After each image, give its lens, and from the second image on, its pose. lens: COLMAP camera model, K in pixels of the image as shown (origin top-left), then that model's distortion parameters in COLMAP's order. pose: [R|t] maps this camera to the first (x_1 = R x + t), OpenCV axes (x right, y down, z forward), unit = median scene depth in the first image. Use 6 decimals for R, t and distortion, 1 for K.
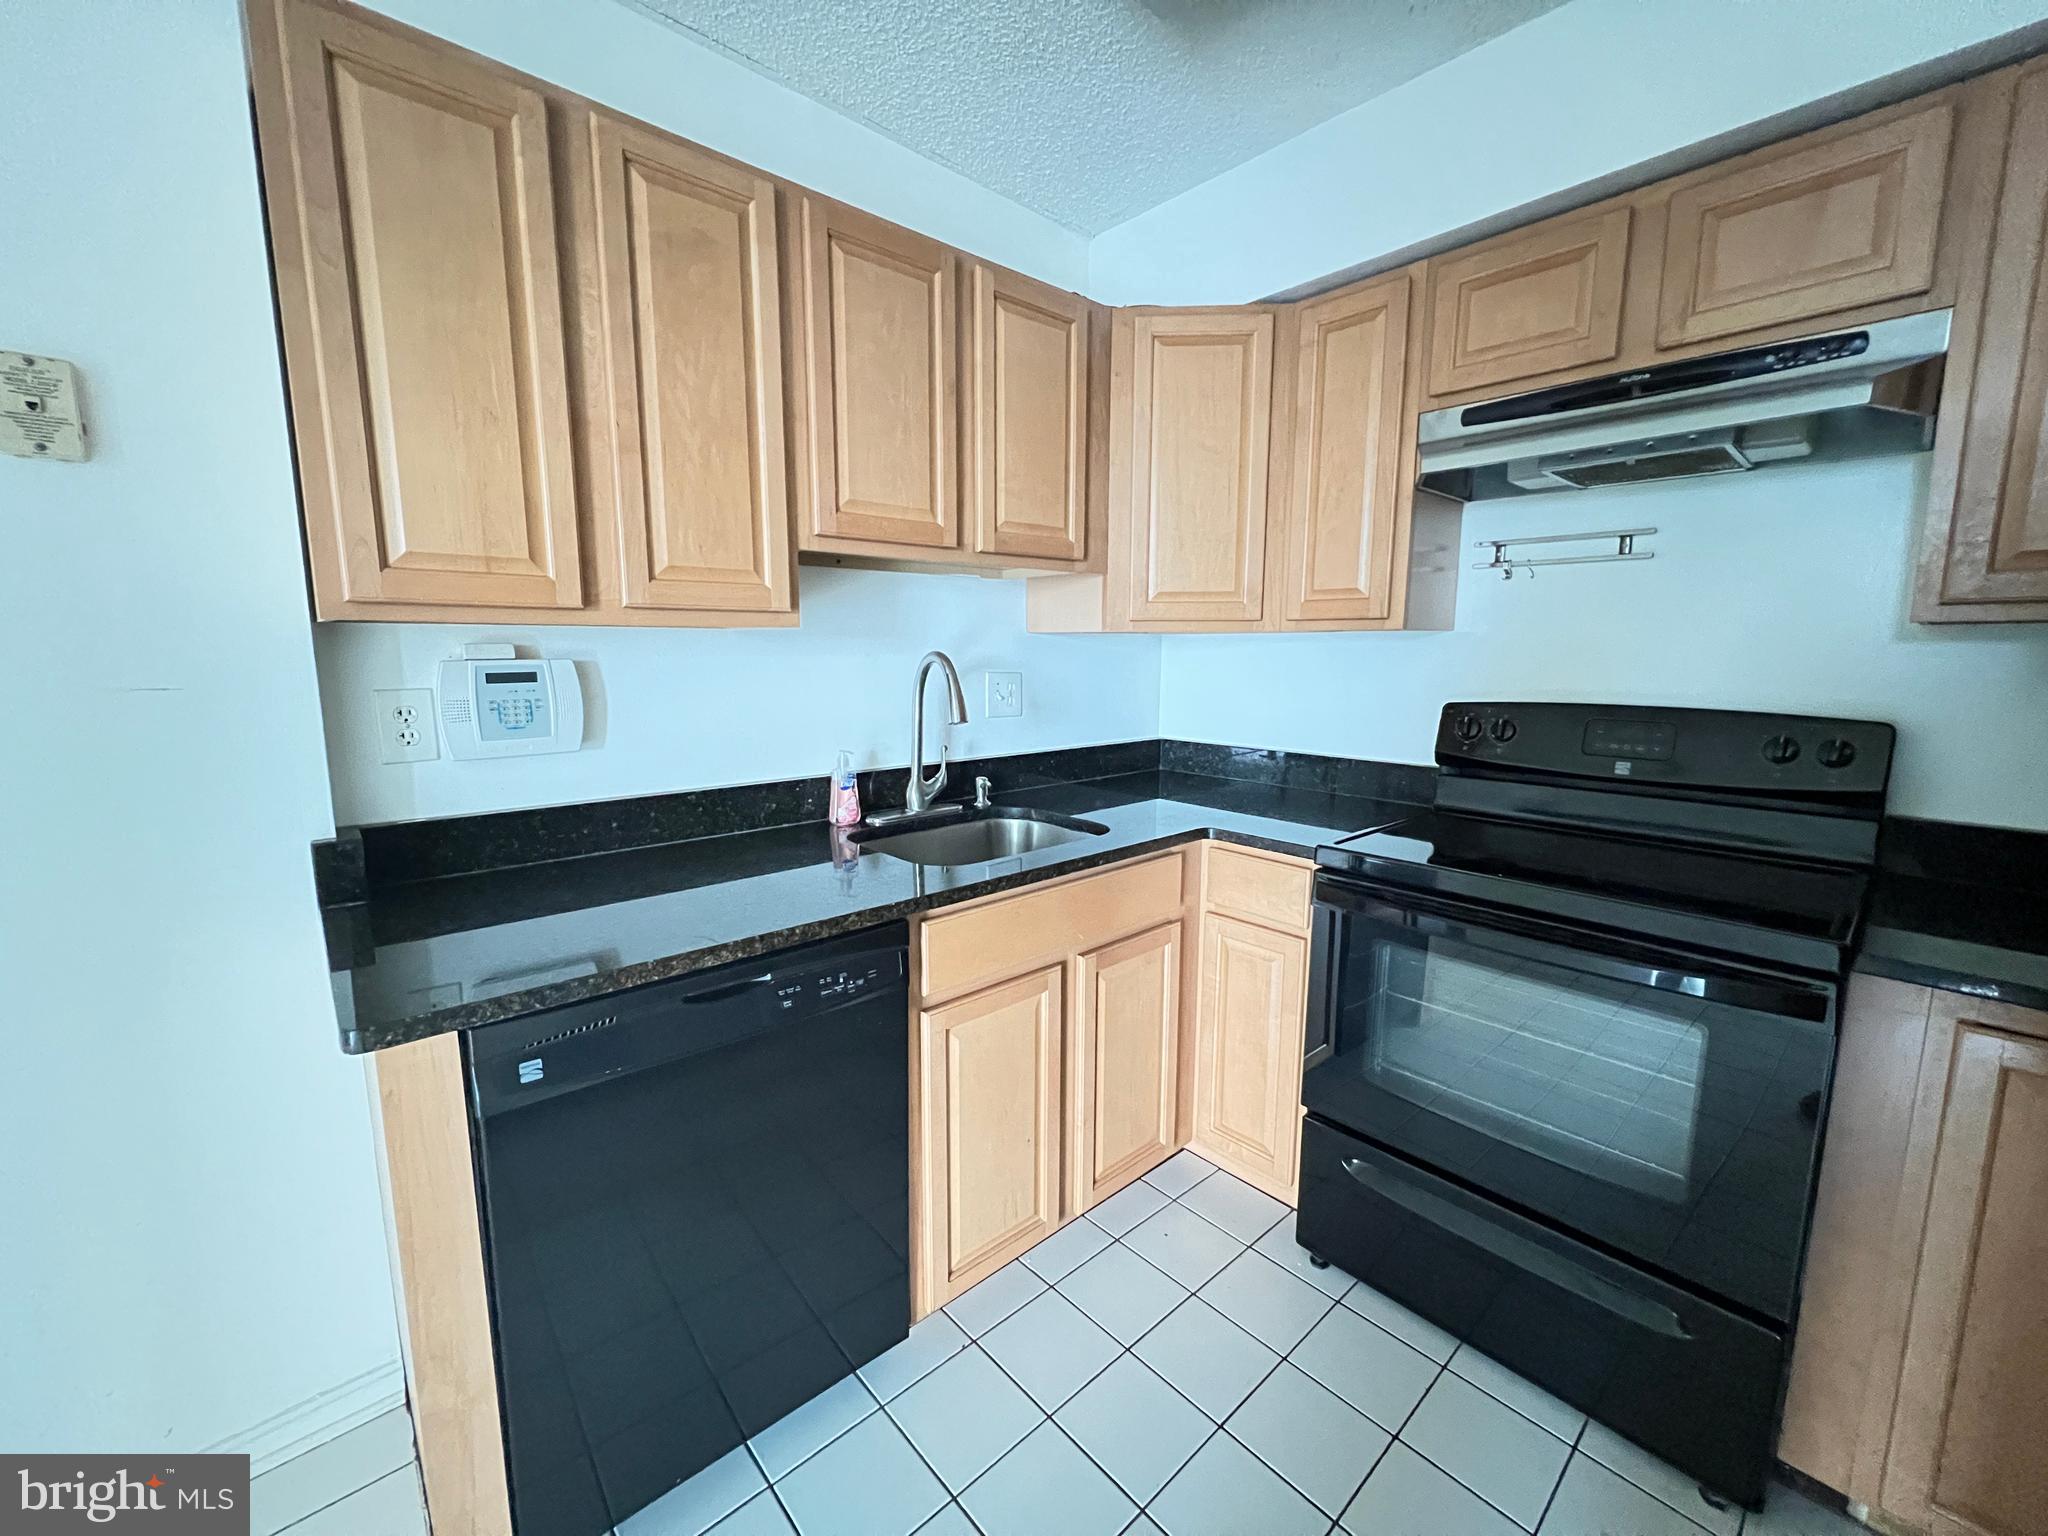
lens RADIAL K [[821.9, 0, 1016.8], [0, 821.9, 764.6], [0, 0, 1]] dist [-0.001911, 0.000193]
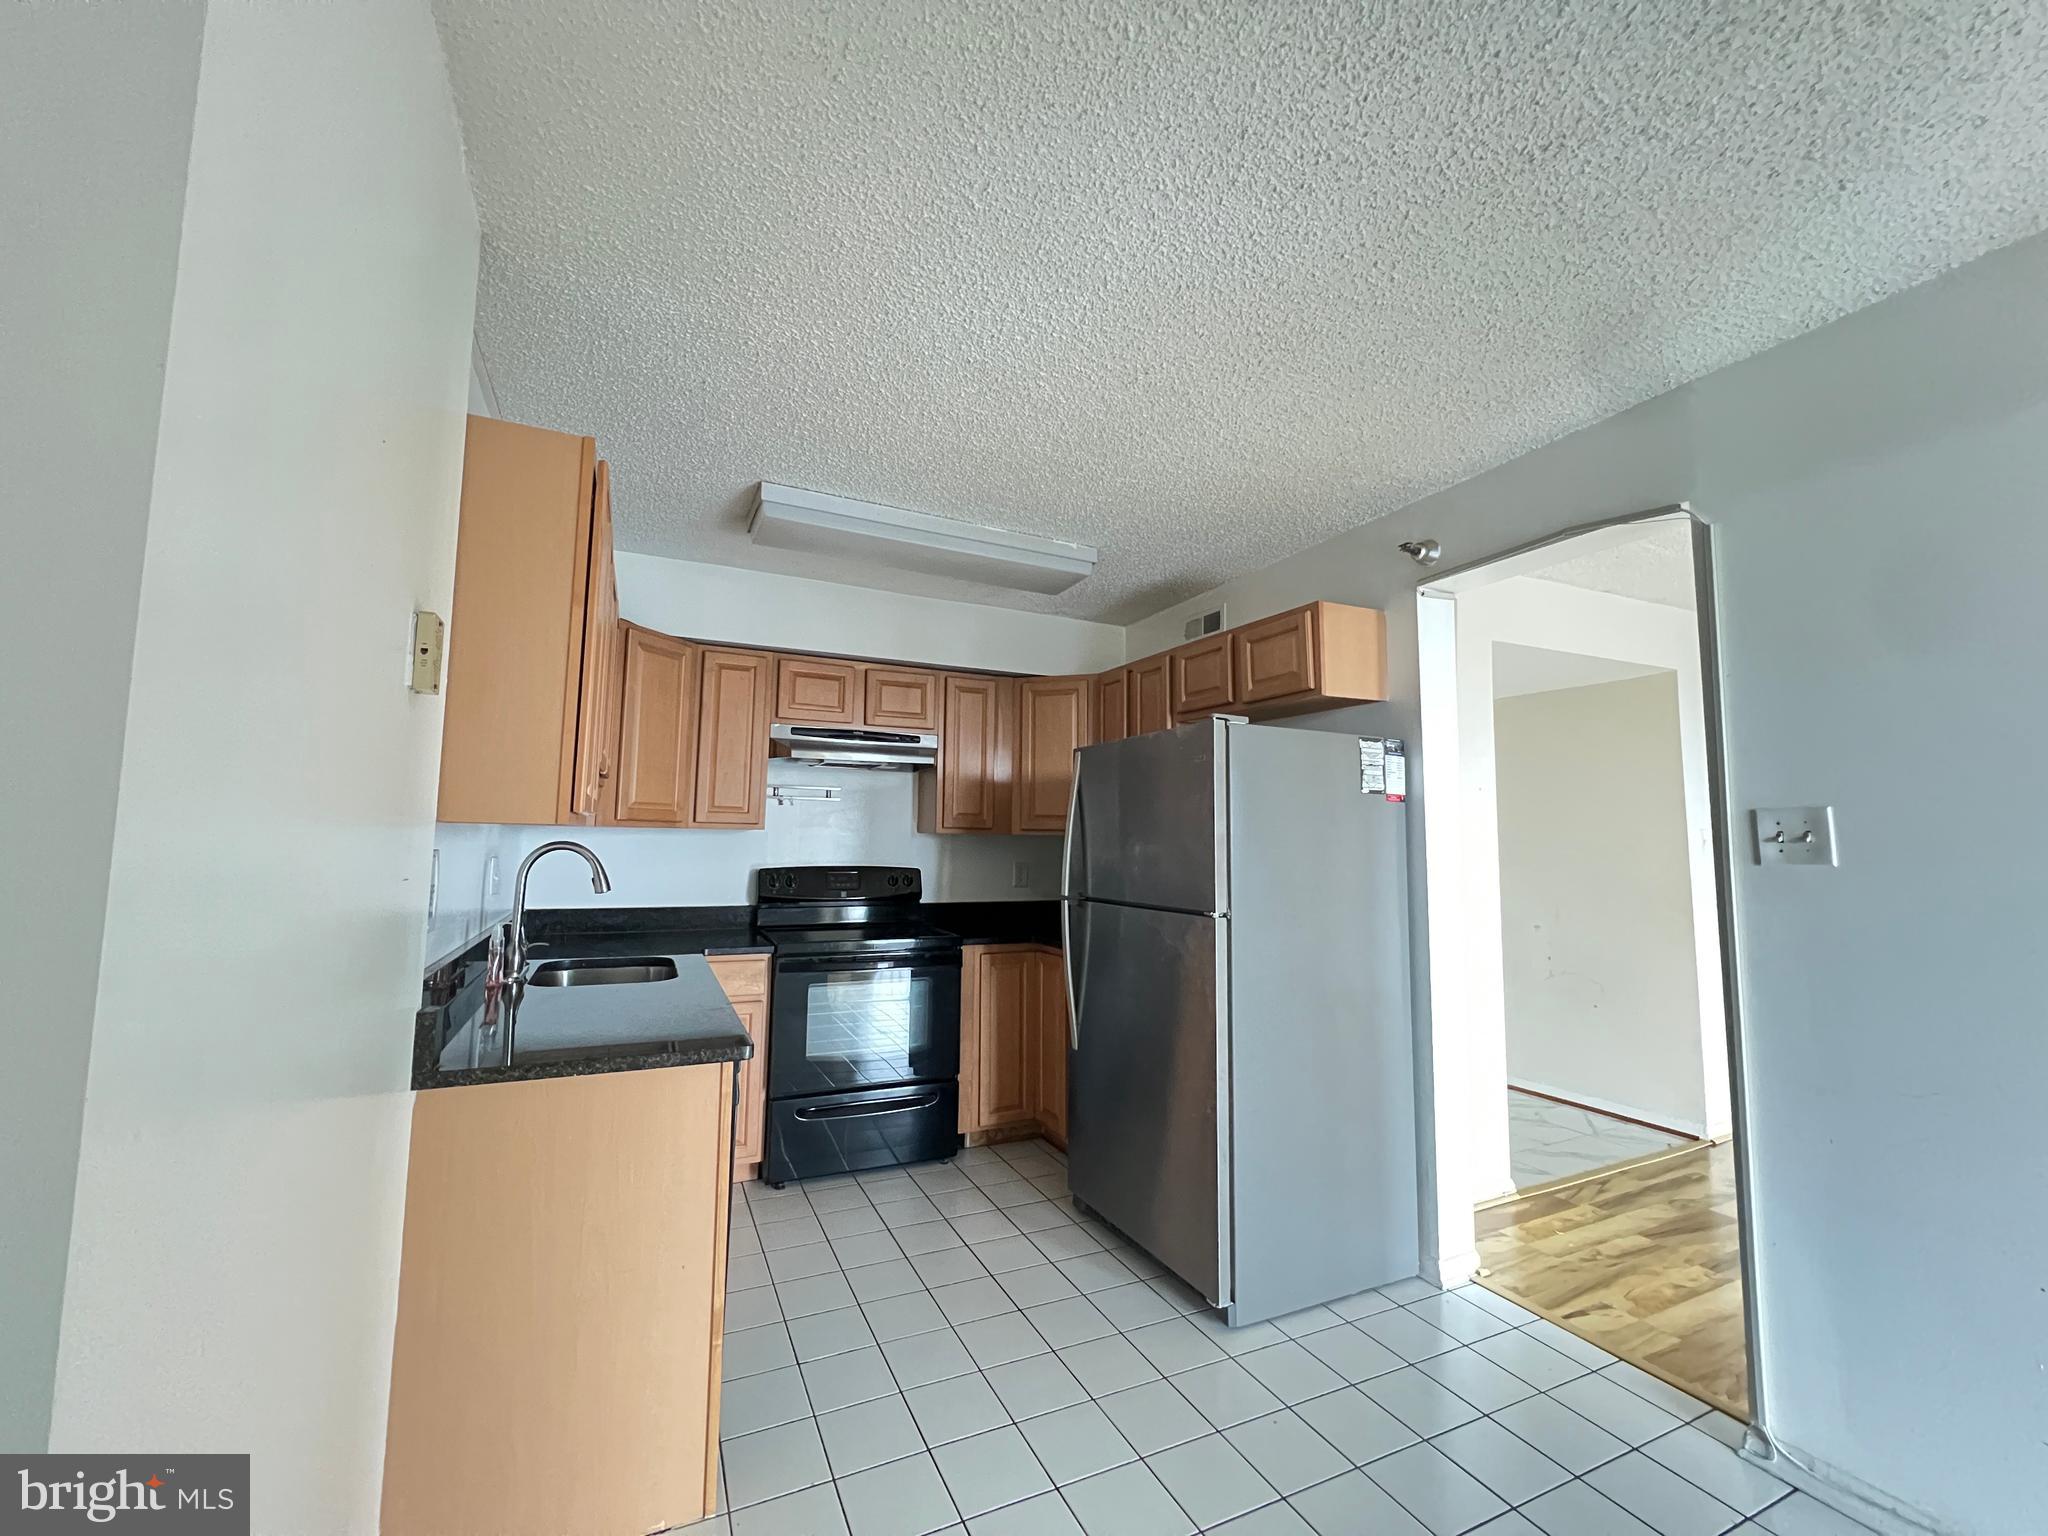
lens RADIAL K [[821.9, 0, 1016.8], [0, 821.9, 764.6], [0, 0, 1]] dist [-0.001911, 0.000193]
pose [[0.288144, 0.090071, 0.953342, -1.154161], [0.119578, 0.984389, -0.129146, 0.001863], [-0.950092, 0.151211, 0.272876, -0.093453]]
